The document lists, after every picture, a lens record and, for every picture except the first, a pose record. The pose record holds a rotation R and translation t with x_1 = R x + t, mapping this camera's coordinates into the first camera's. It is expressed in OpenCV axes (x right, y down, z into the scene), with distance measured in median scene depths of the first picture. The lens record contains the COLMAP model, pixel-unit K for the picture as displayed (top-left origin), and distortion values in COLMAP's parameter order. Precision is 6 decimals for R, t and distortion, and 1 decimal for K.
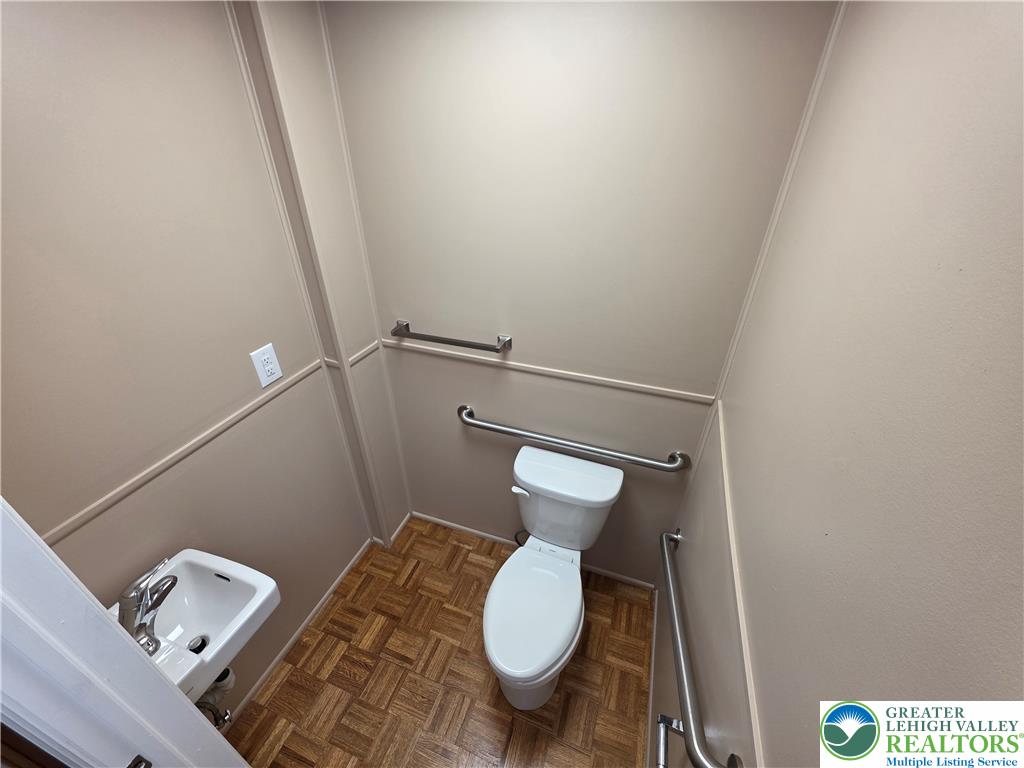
lens RADIAL K [[405.0, 0, 512.8], [0, 405.0, 381.2], [0, 0, 1]] dist [0.002858, -0.000052]
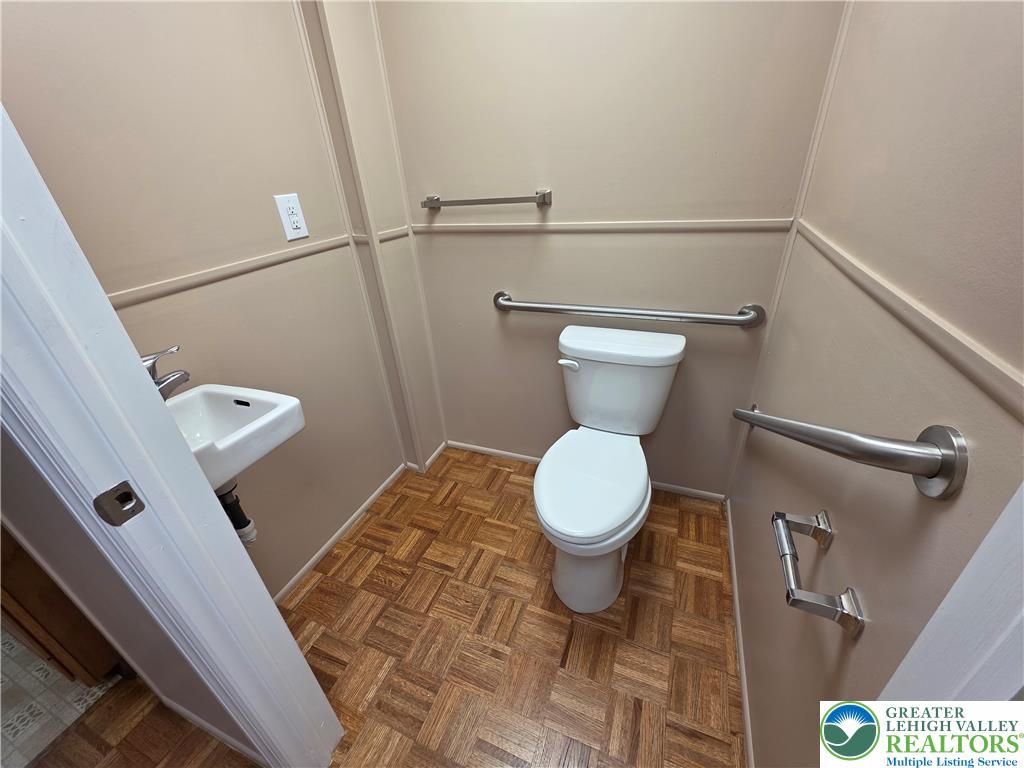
lens RADIAL K [[405.0, 0, 512.8], [0, 405.0, 381.2], [0, 0, 1]] dist [0.002858, -0.000052]
pose [[0.997008, -0.041111, -0.065459, -0.043979], [0.037078, 0.997407, -0.061688, 0.347143], [0.067825, 0.059077, 0.995947, 0.103340]]
